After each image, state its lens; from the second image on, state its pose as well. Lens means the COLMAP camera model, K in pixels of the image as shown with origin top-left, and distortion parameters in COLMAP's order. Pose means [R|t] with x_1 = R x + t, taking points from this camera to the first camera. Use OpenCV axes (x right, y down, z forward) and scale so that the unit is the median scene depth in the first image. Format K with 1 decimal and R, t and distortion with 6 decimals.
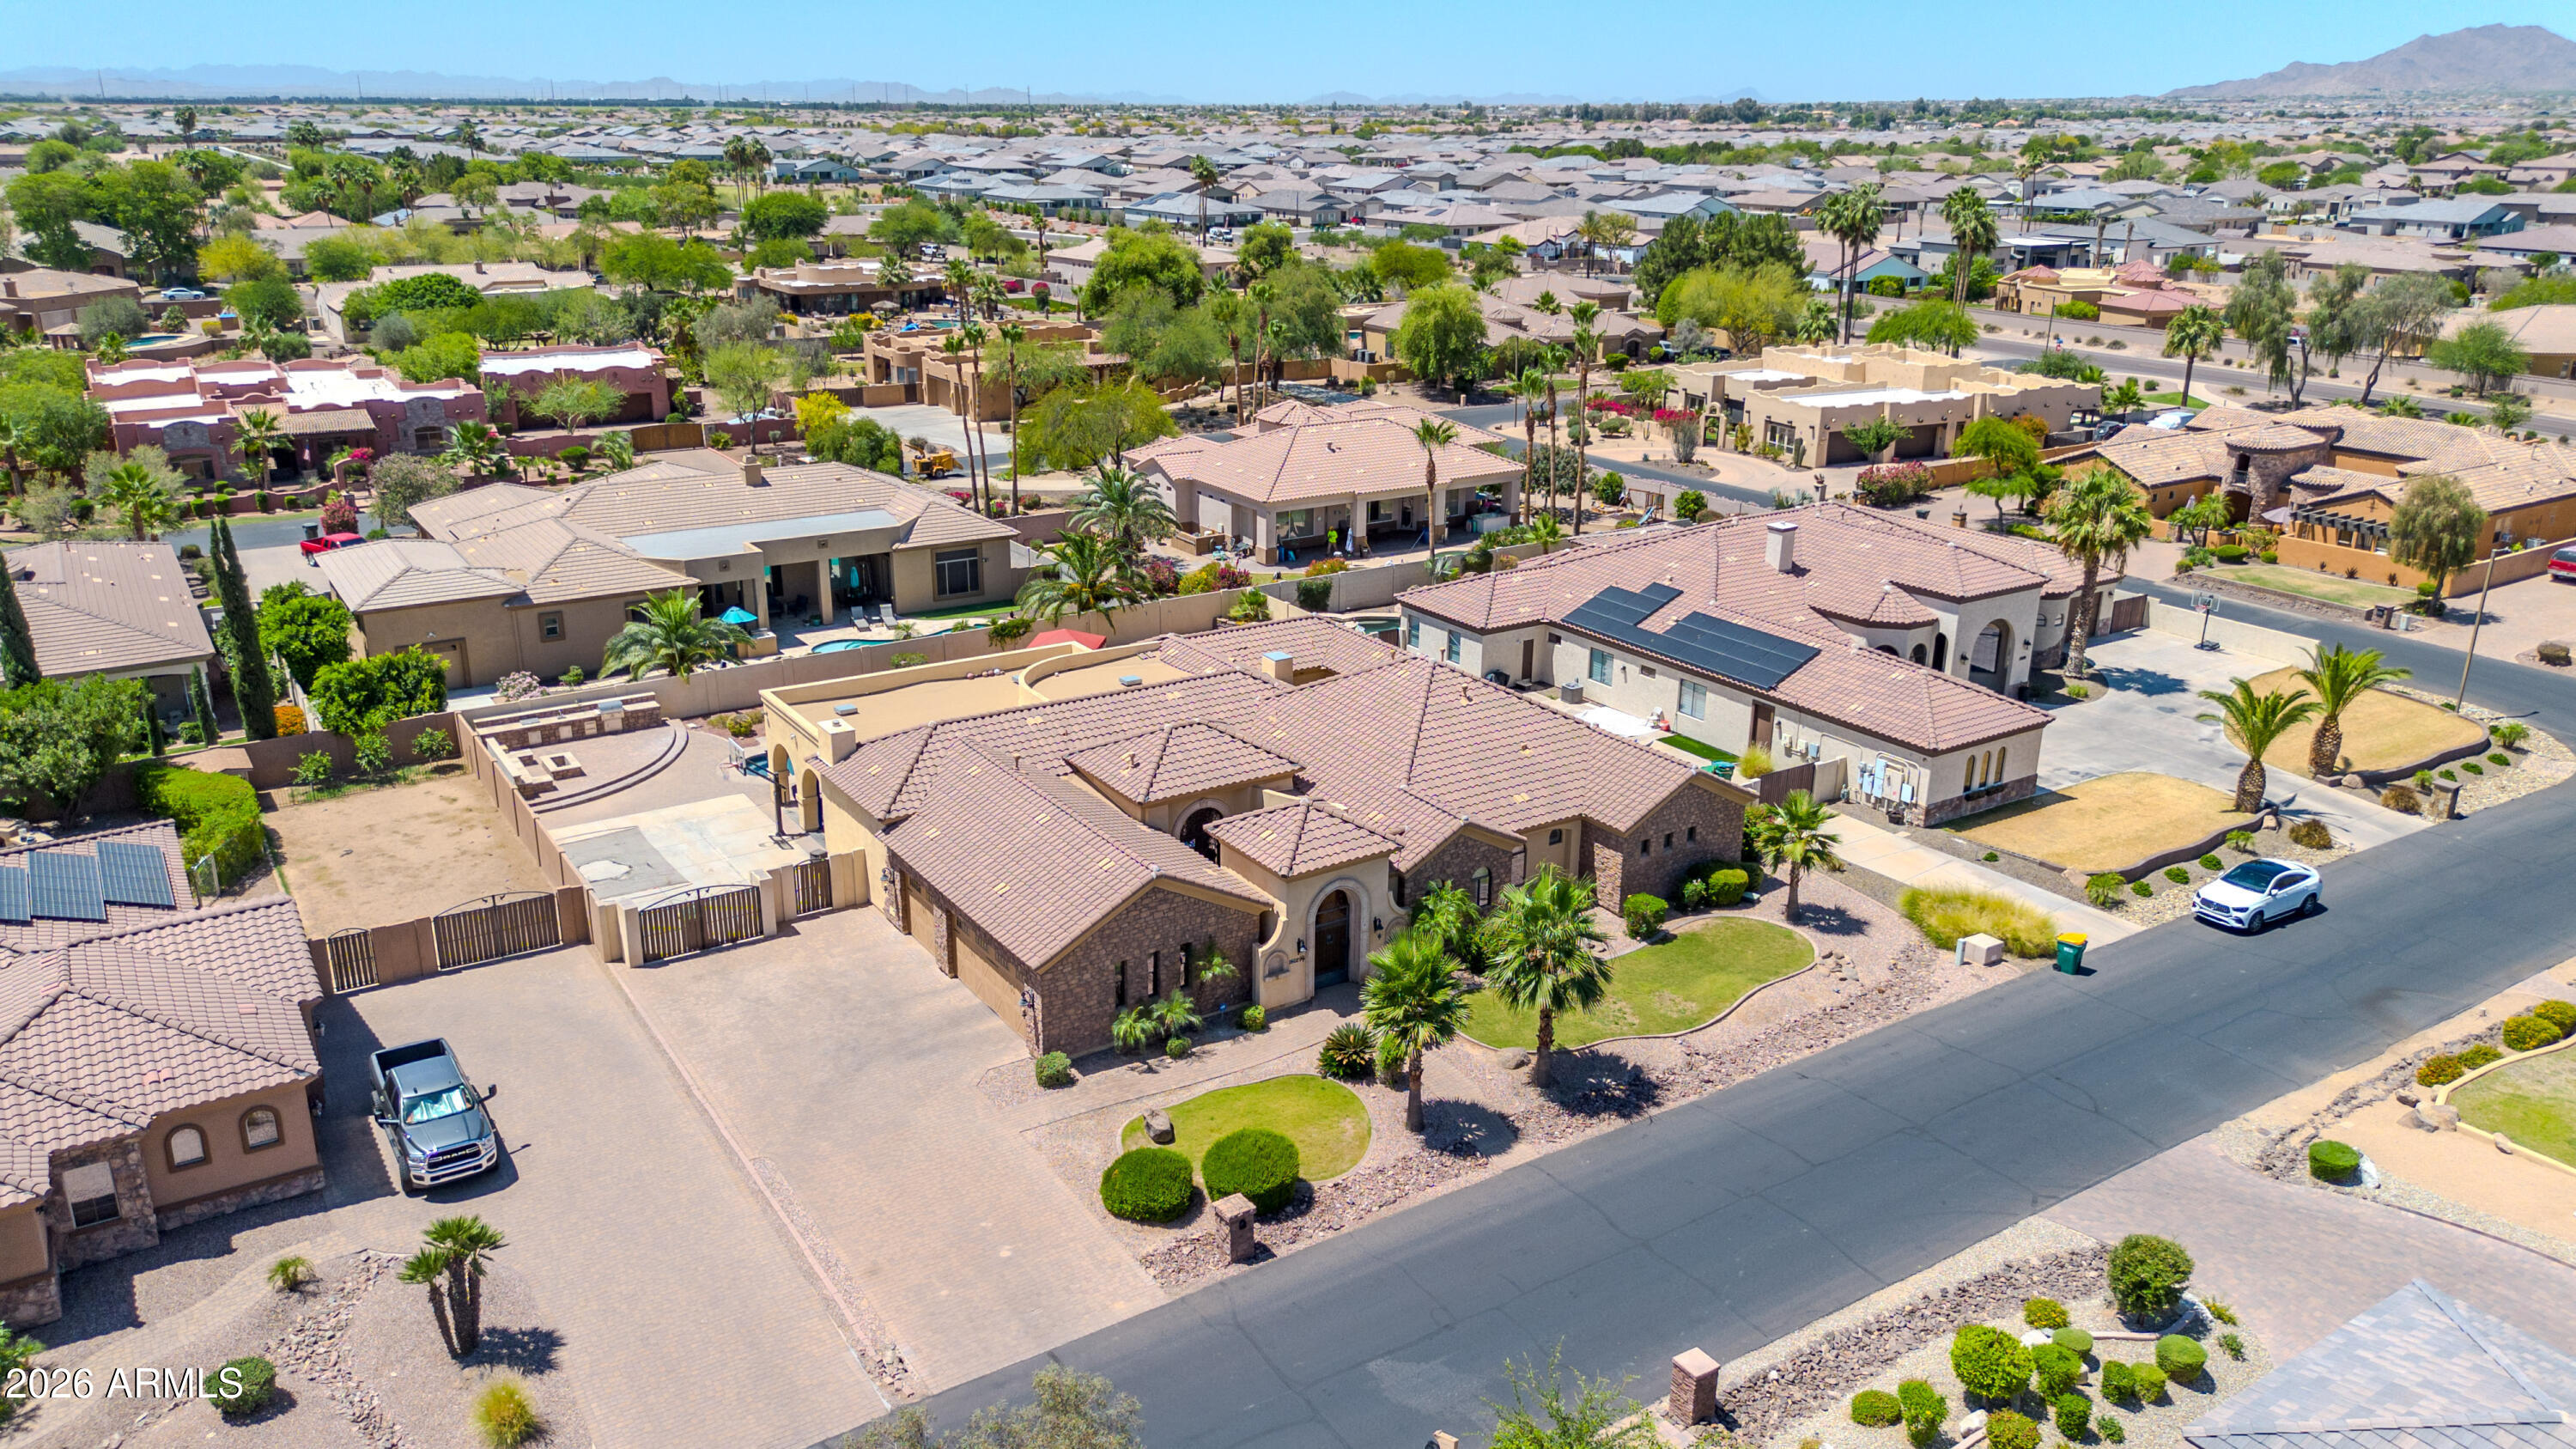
lens RADIAL K [[1829.9, 0, 1285.3], [0, 1829.9, 730.8], [0, 0, 1]] dist [0.064627, -0.066474]
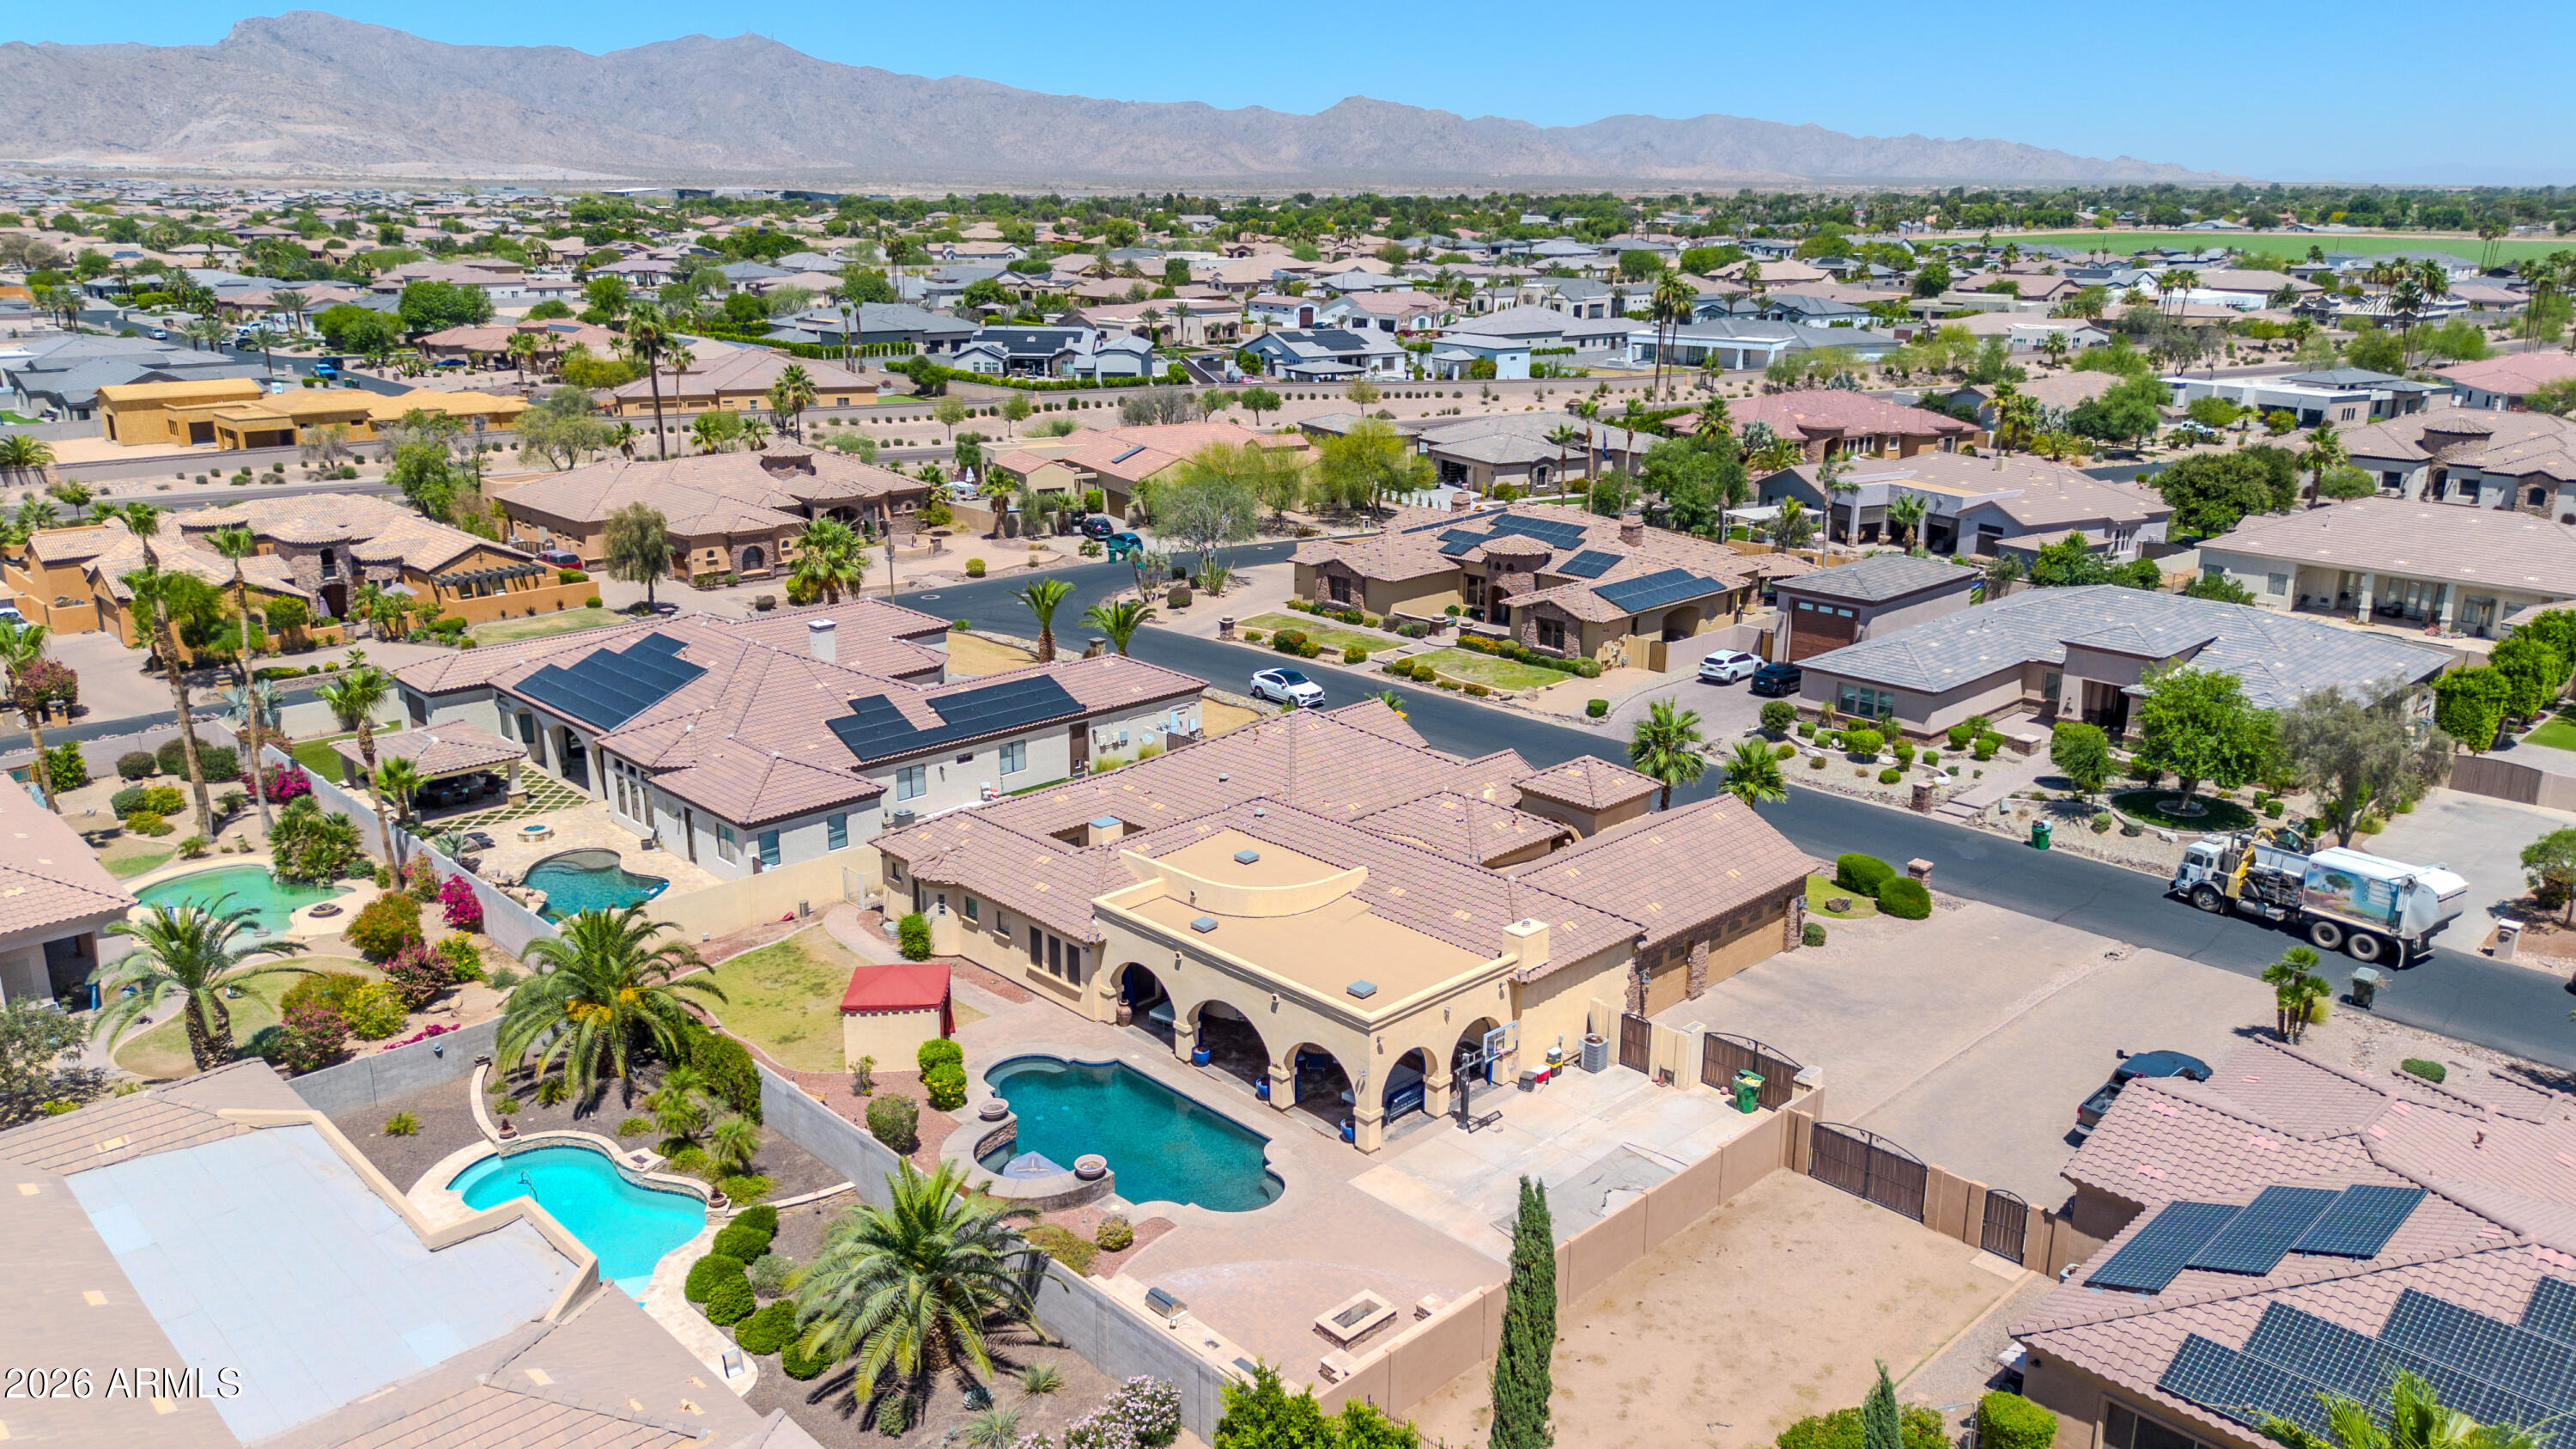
lens RADIAL K [[1829.9, 0, 1291.2], [0, 1829.9, 736.6], [0, 0, 1]] dist [0.064627, -0.066474]
pose [[-0.189767, -0.289519, 0.938172, -0.936345], [0.310364, 0.888850, 0.337077, -0.385482], [-0.931484, 0.355140, -0.078818, 1.010060]]
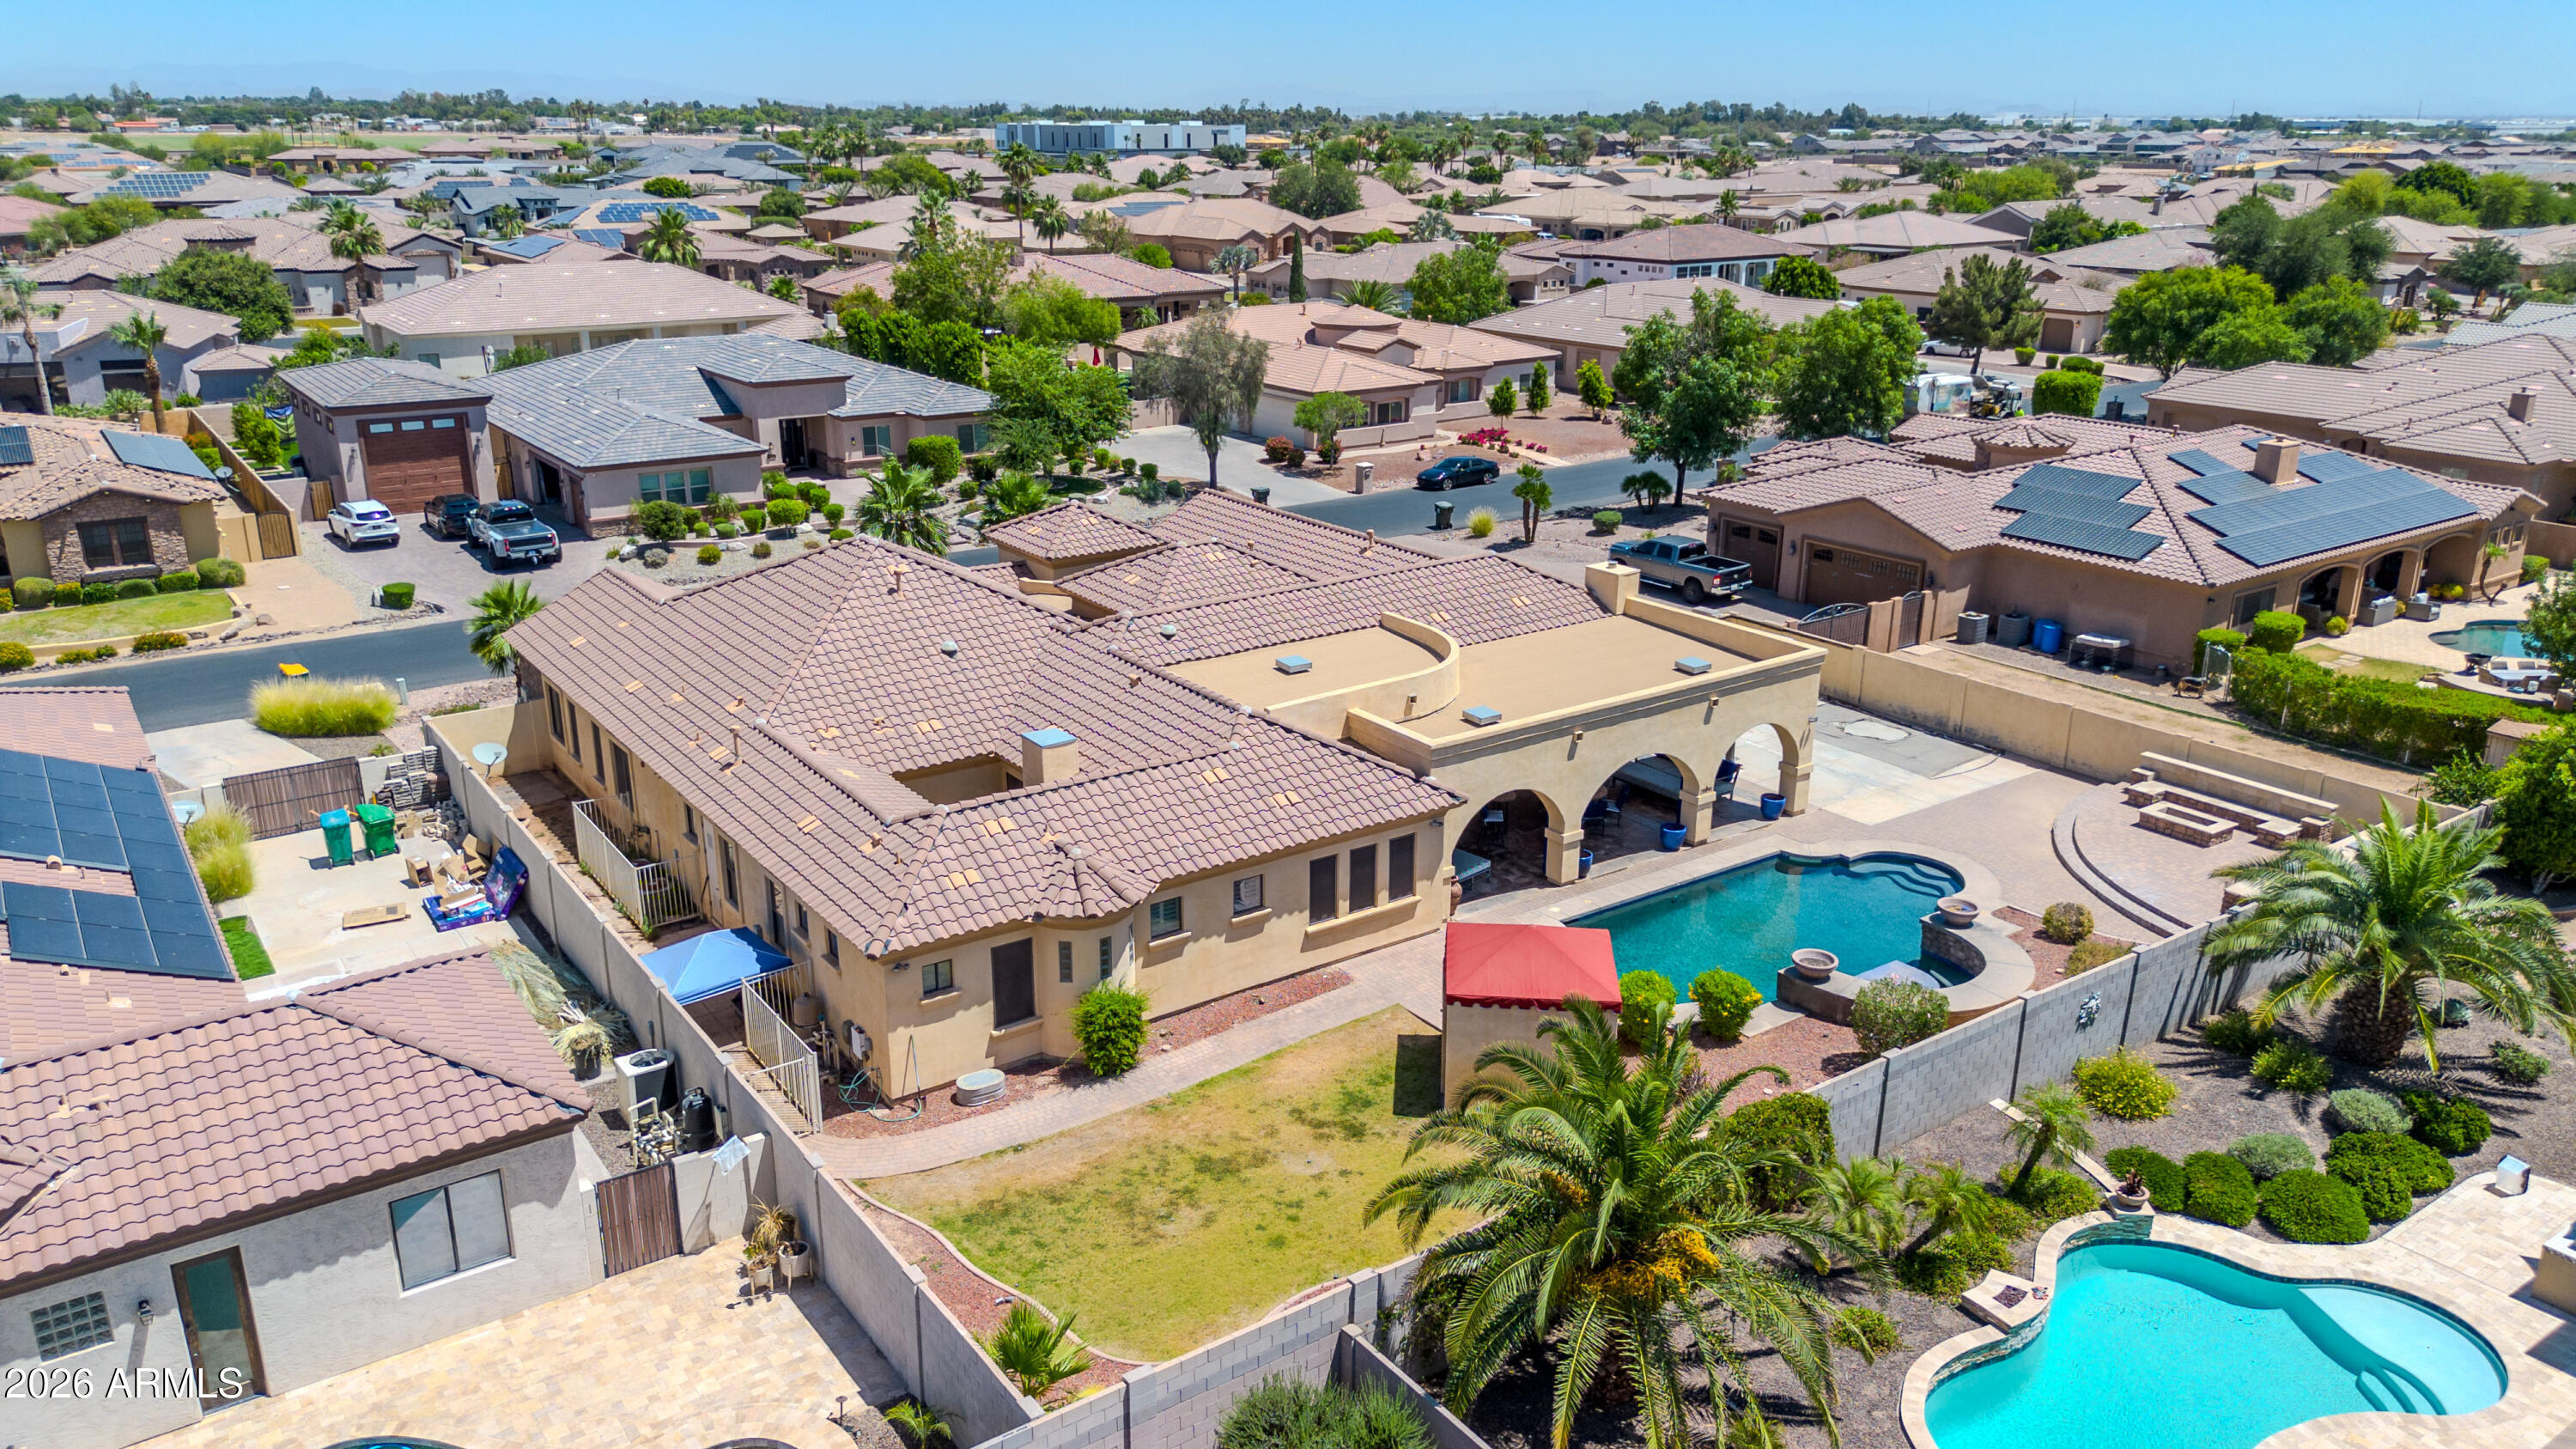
lens RADIAL K [[1829.9, 0, 1286.2], [0, 1829.9, 728.8], [0, 0, 1]] dist [0.064627, -0.066474]
pose [[-0.999330, -0.001904, -0.036559, -0.057915], [-0.023677, 0.795267, 0.605797, -0.392279], [0.027920, 0.606256, -0.794779, 1.496507]]
